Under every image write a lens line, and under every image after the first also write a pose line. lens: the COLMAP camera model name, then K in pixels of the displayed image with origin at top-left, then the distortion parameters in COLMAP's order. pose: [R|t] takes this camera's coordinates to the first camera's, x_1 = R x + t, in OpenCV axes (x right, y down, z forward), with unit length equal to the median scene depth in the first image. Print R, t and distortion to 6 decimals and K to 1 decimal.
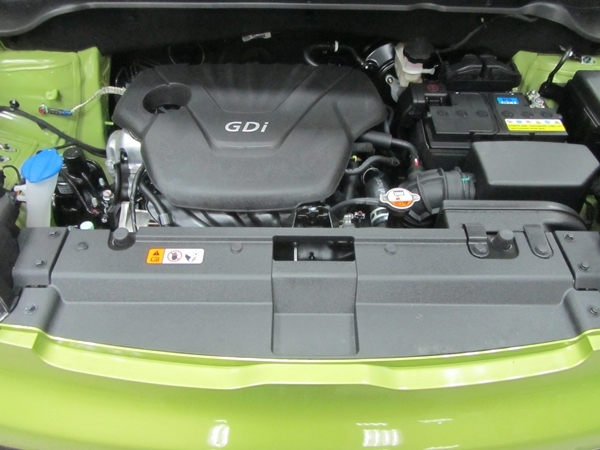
lens RADIAL K [[504.3, 0, 300.0], [0, 504.3, 225.0], [0, 0, 1]] dist [-0.029732, -0.000362]
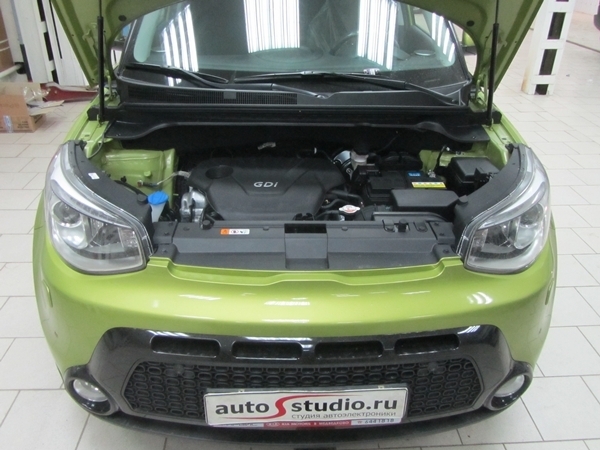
lens RADIAL K [[504.3, 0, 300.0], [0, 504.3, 225.0], [0, 0, 1]] dist [-0.029732, -0.000362]
pose [[0.999446, -0.009929, 0.031752, -0.040179], [0.018473, 0.959392, -0.281469, 0.418987], [-0.027668, 0.281900, 0.959045, -0.635063]]
